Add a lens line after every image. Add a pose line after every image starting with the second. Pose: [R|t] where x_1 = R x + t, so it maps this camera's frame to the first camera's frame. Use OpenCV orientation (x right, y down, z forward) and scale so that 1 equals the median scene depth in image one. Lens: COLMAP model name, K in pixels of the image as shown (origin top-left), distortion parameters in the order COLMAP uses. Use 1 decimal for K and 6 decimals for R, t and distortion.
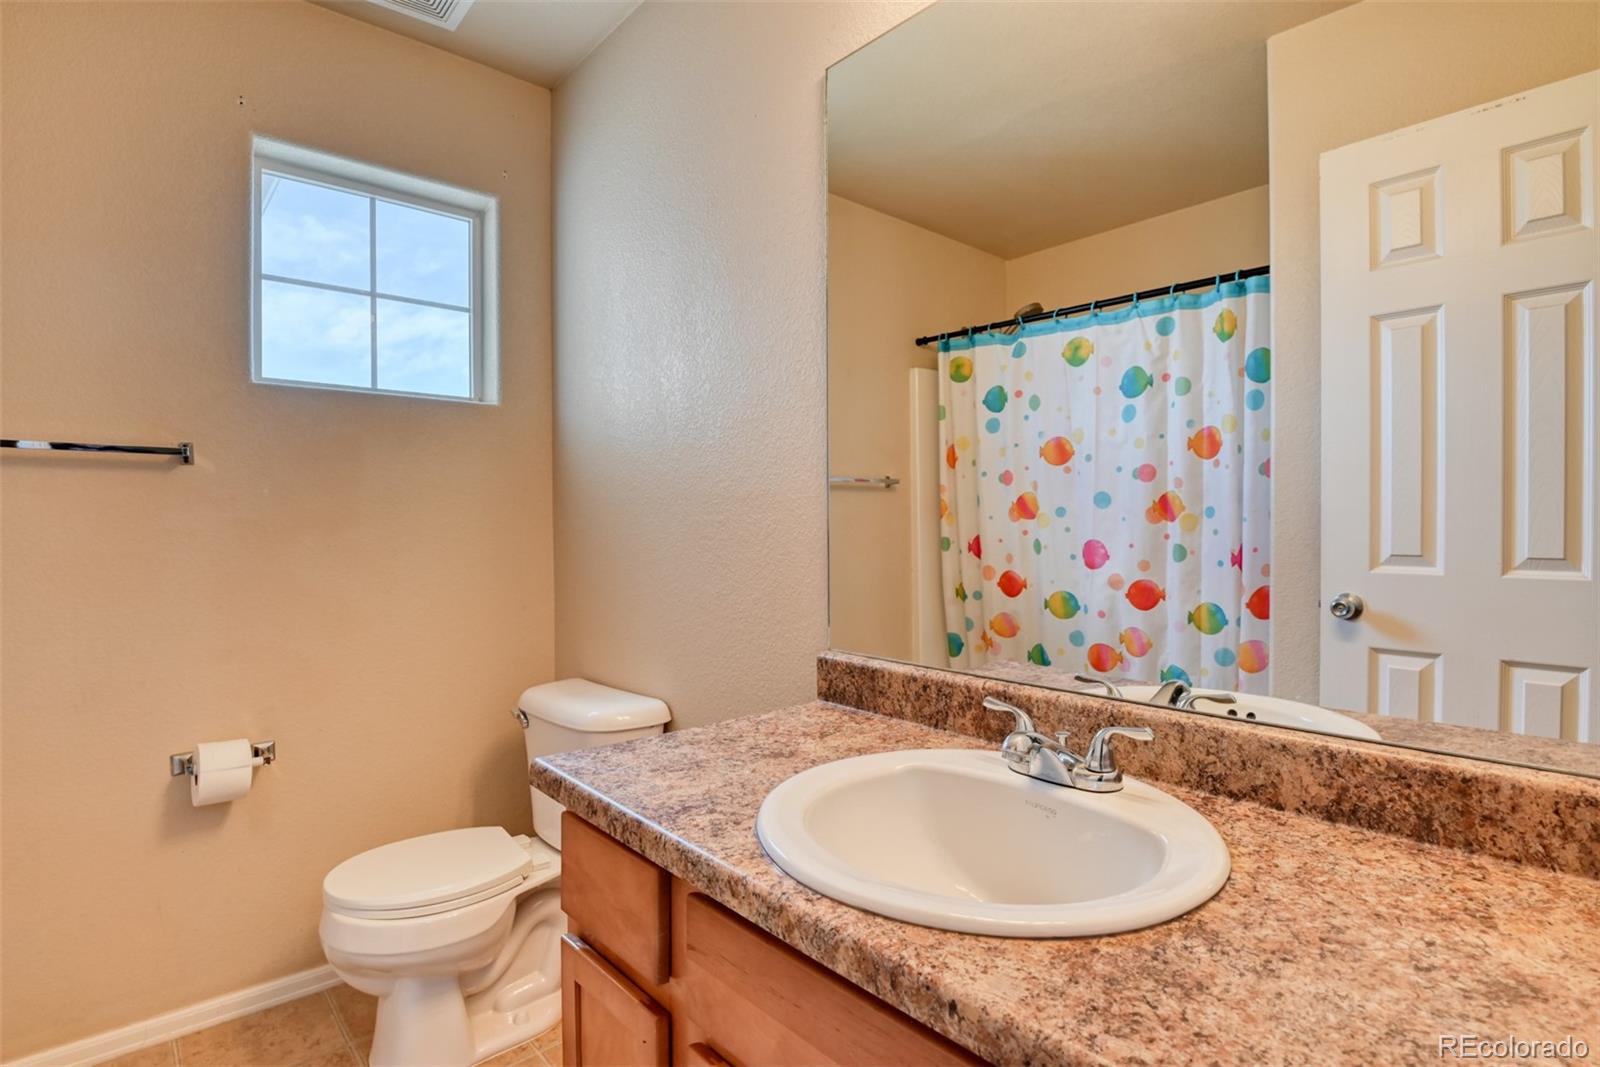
lens RADIAL K [[801.5, 0, 823.3], [0, 801.5, 536.1], [0, 0, 1]] dist [-0.013503, -0.000009]
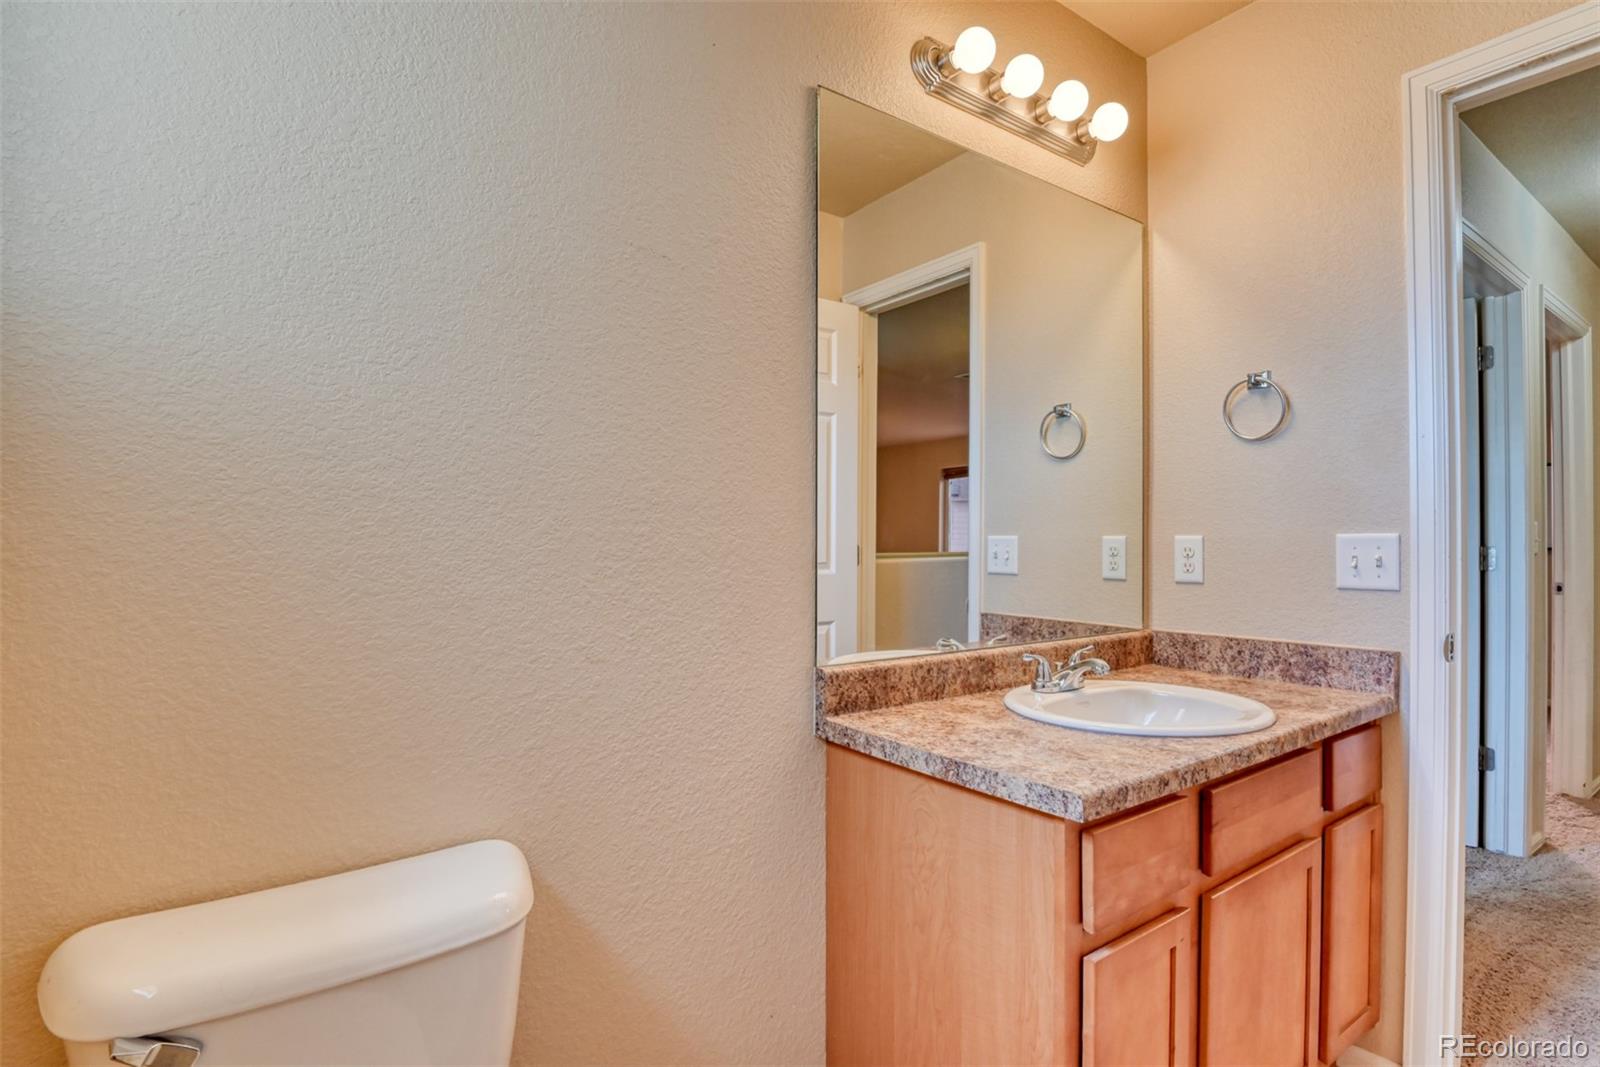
lens RADIAL K [[801.5, 0, 823.3], [0, 801.5, 536.1], [0, 0, 1]] dist [-0.013503, -0.000009]
pose [[0.090346, 0.008820, 0.995871, -1.149790], [0.012056, 0.999878, -0.009949, -0.010776], [-0.995837, 0.012905, 0.090229, 1.061505]]
